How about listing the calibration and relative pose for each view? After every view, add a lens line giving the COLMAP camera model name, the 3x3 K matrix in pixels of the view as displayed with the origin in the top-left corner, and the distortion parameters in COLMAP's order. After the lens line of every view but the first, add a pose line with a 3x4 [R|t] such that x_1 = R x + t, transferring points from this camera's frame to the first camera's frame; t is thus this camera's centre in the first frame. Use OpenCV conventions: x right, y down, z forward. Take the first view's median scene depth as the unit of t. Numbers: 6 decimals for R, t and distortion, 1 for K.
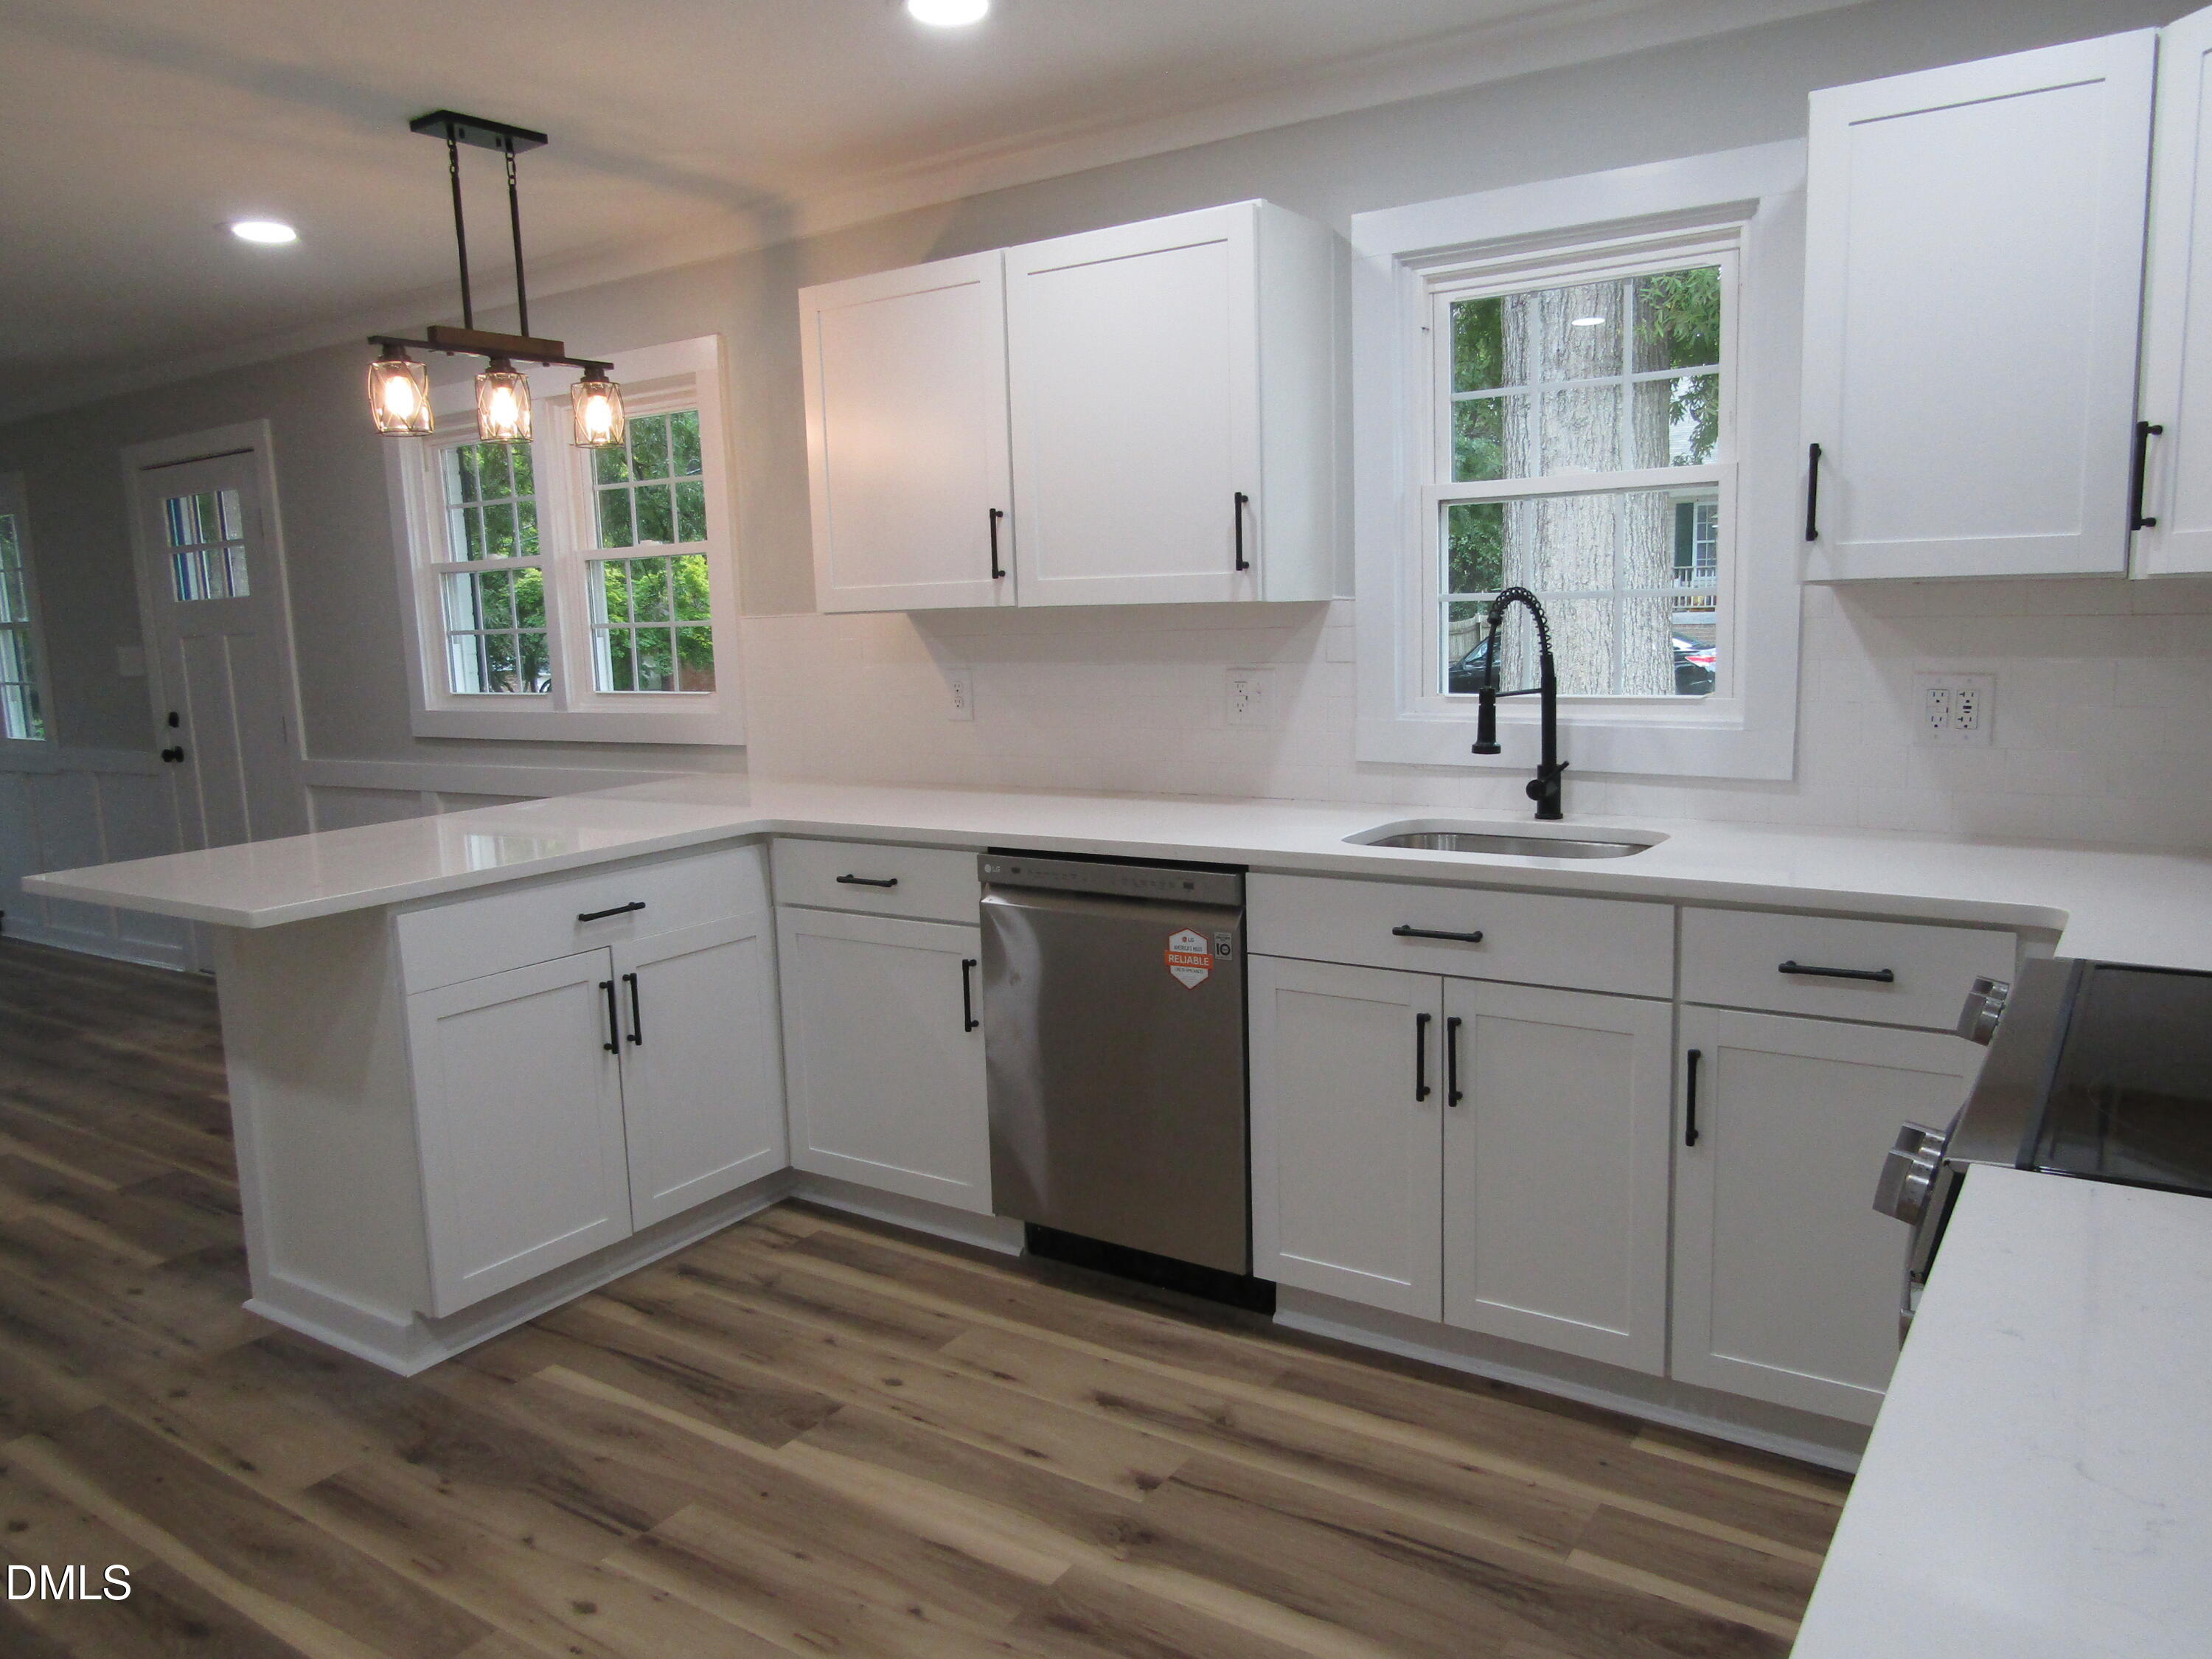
lens RADIAL K [[1579.8, 0, 1093.2], [0, 1579.8, 807.7], [0, 0, 1]] dist [-0.007054, -0.001664]
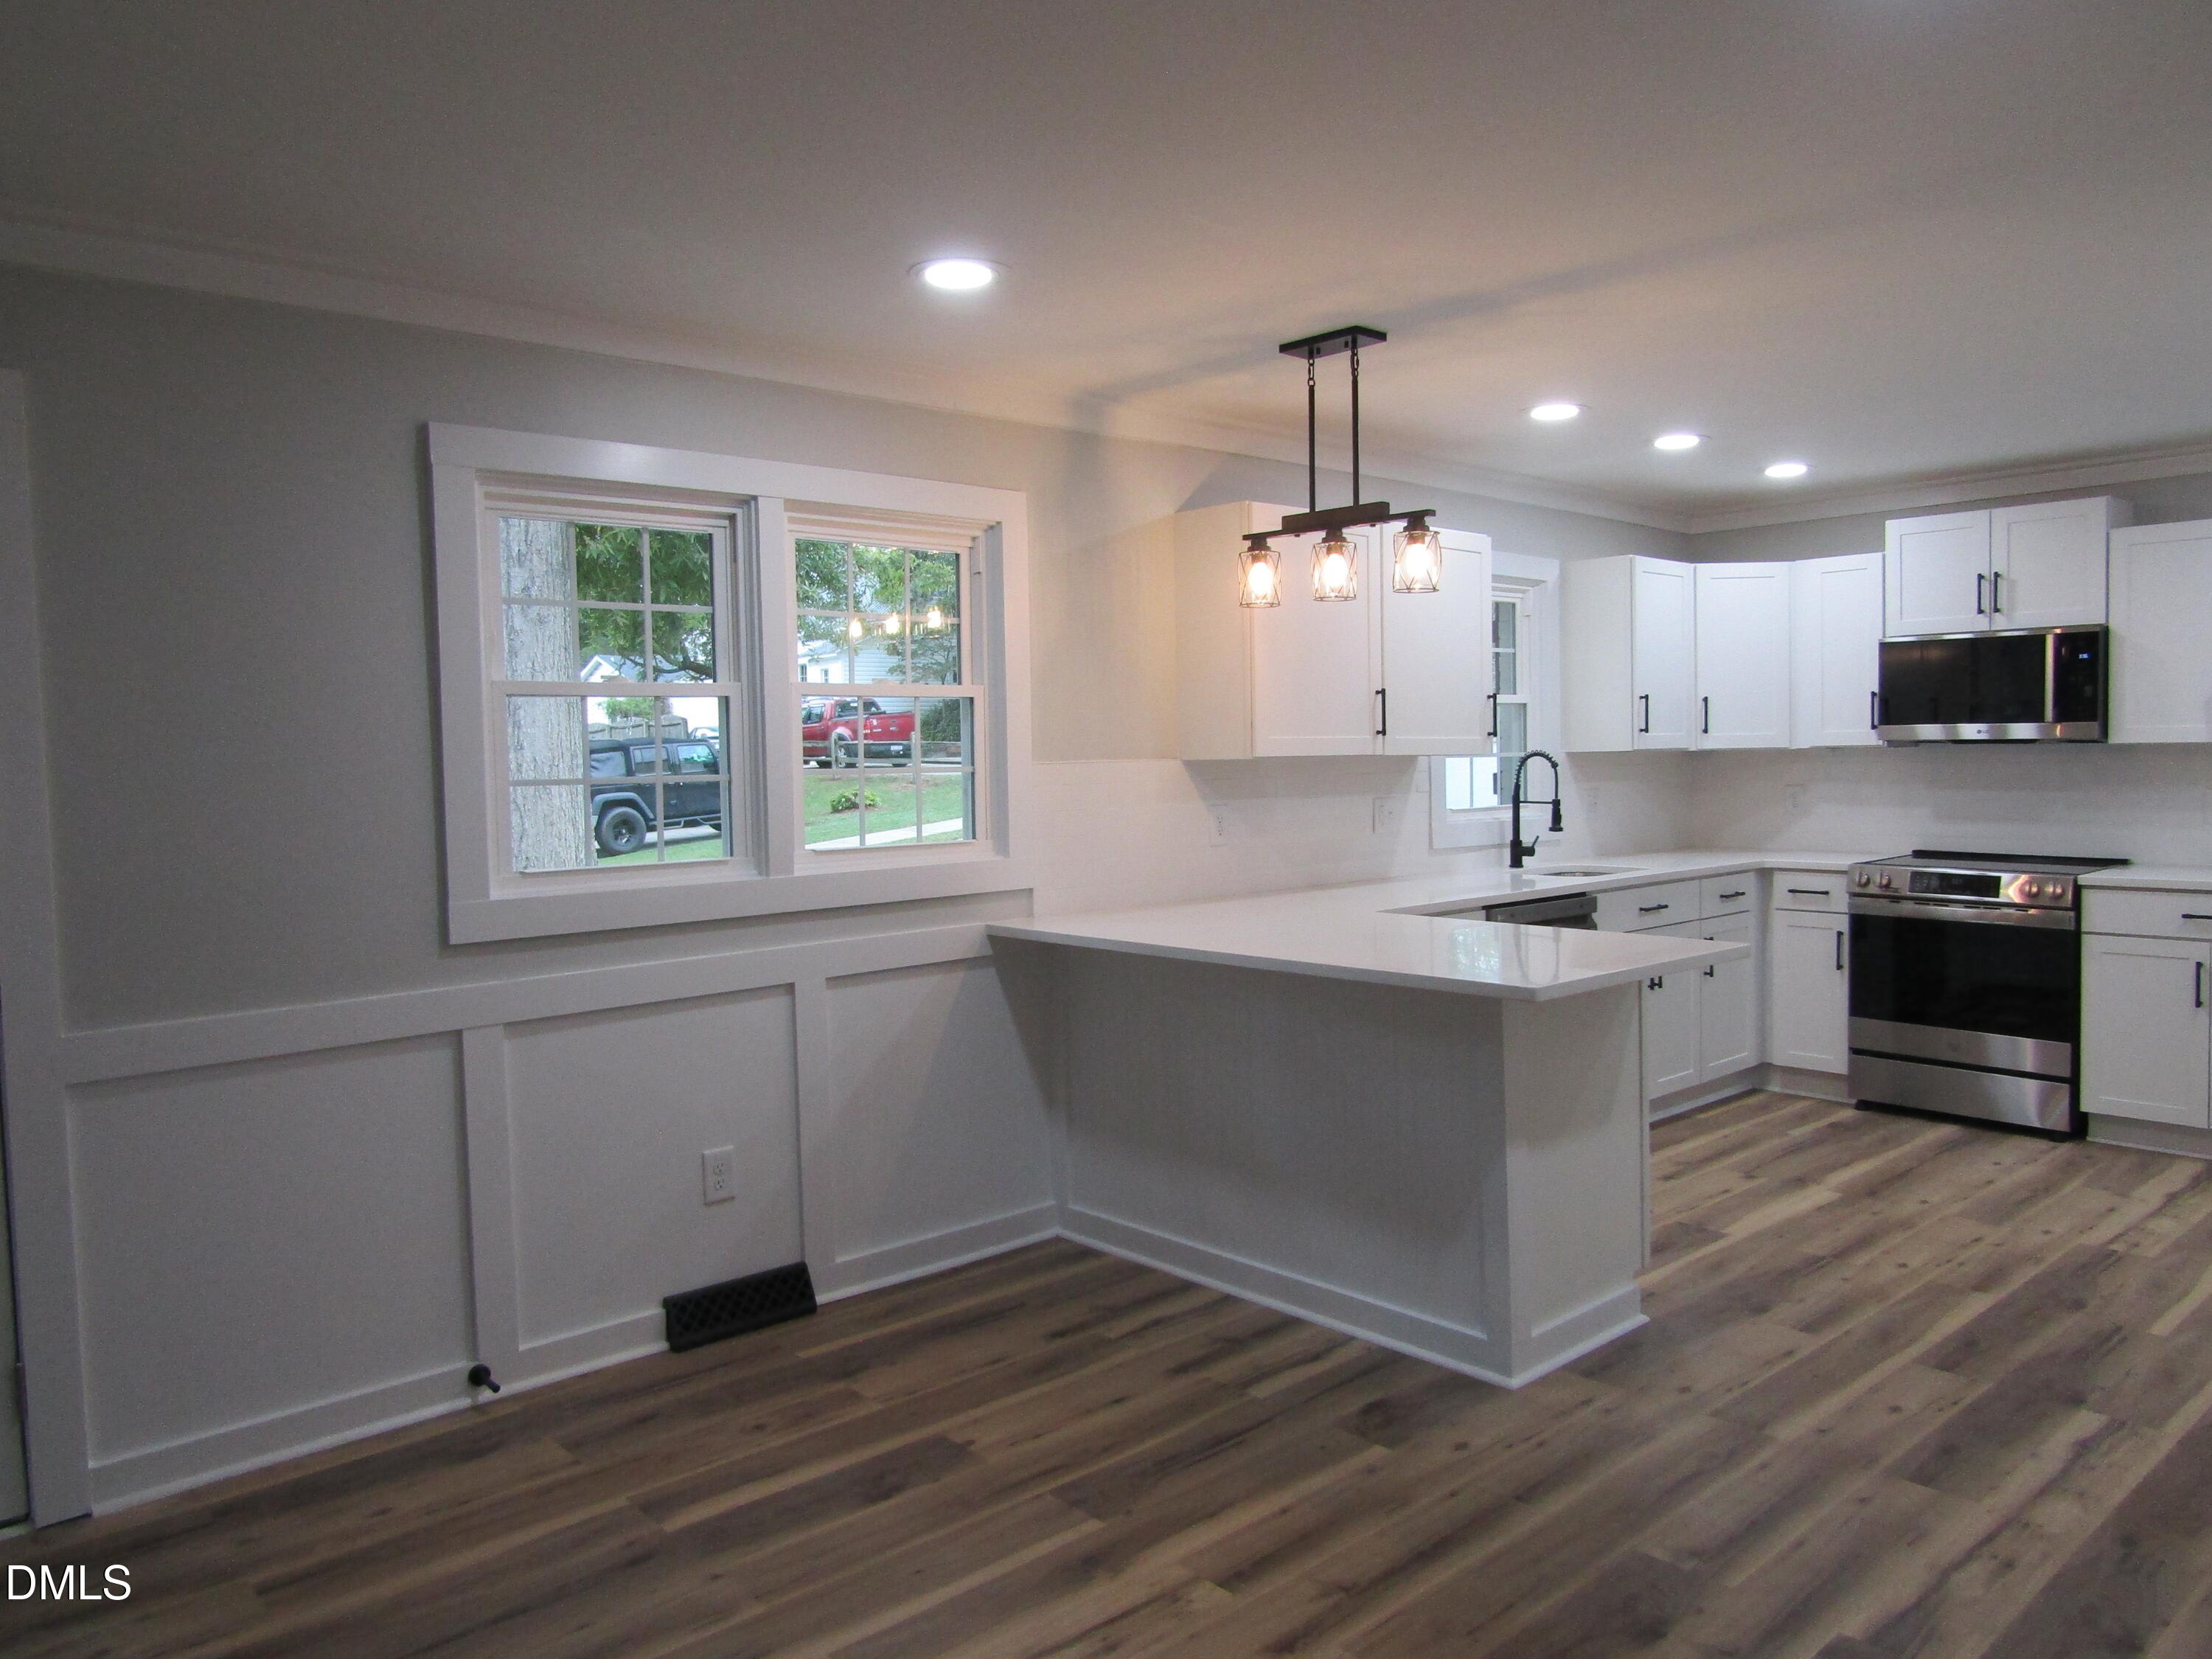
lens RADIAL K [[1579.8, 0, 1104.2], [0, 1579.8, 803.5], [0, 0, 1]] dist [-0.007054, -0.001664]
pose [[0.232044, -0.001926, 0.972703, -1.888928], [0.137393, 0.990037, -0.030816, -0.088261], [-0.962953, 0.140793, 0.229997, 1.120660]]
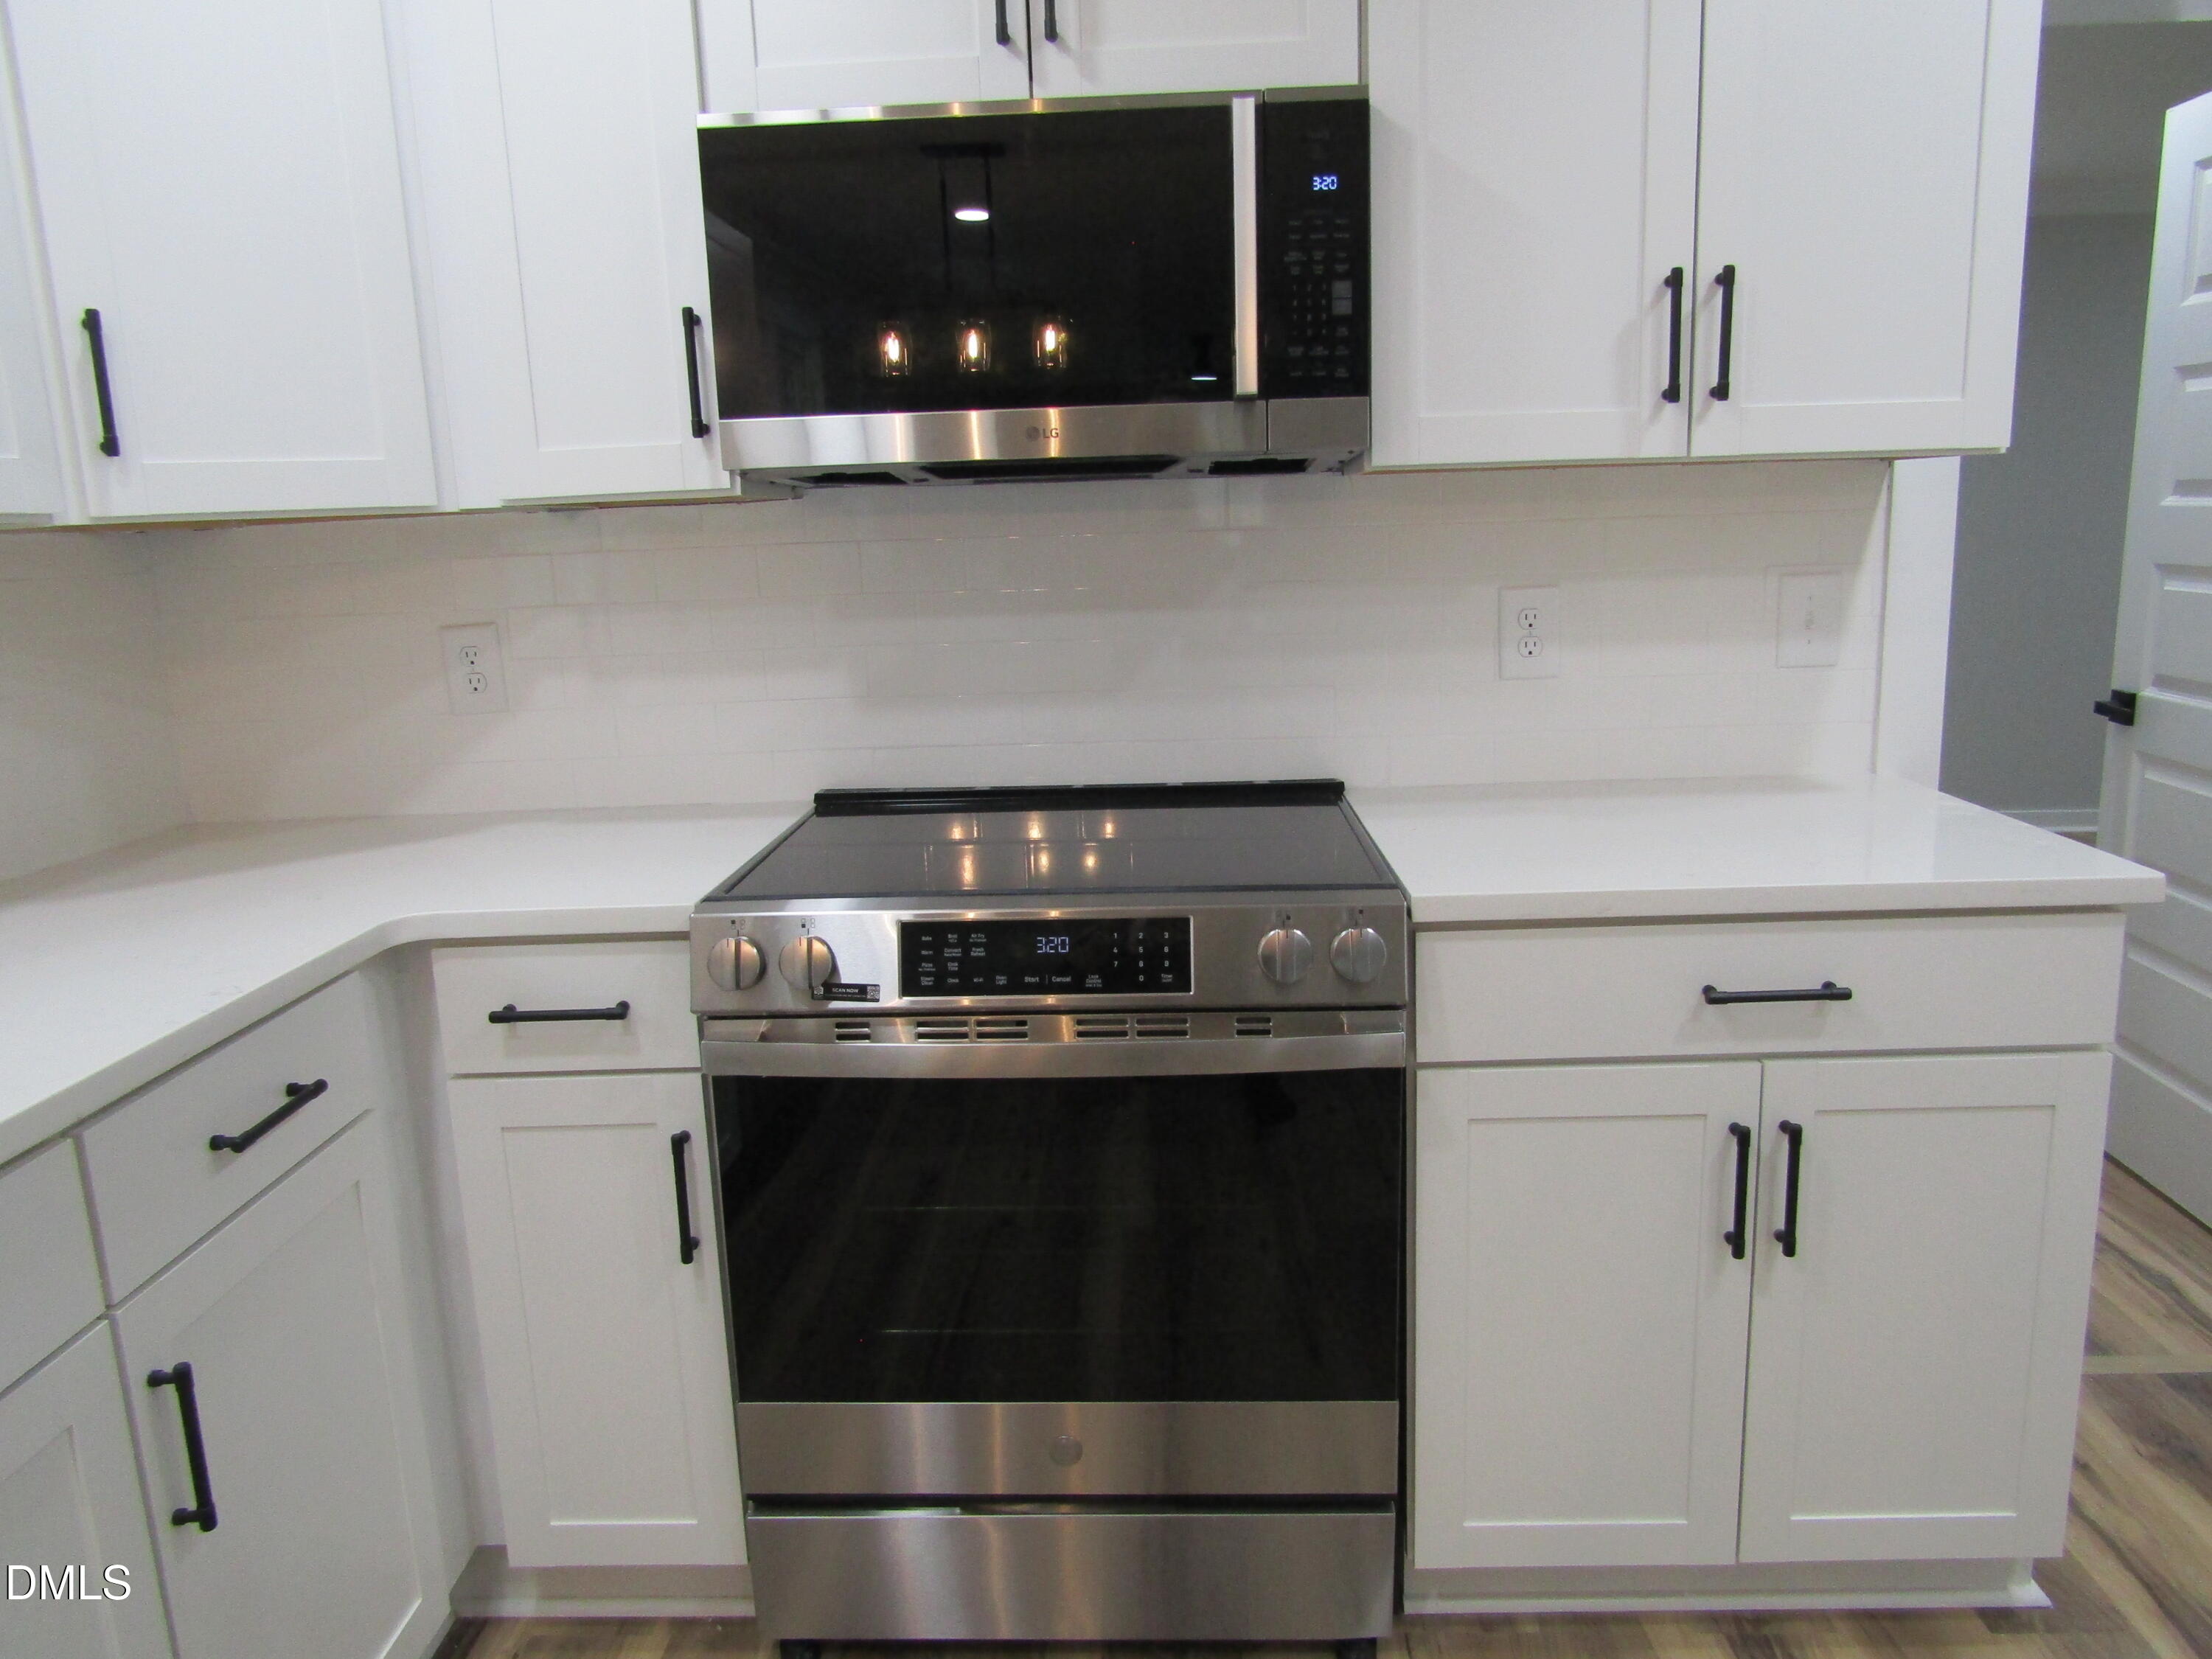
lens RADIAL K [[1577.1, 0, 1114.8], [0, 1577.1, 826.8], [0, 0, 1]] dist [-0.019994, -0.003724]
pose [[-0.535454, -0.108229, 0.837601, -0.185997], [0.170810, 0.957383, 0.232901, -0.078238], [-0.827111, 0.267778, -0.494148, 0.810260]]
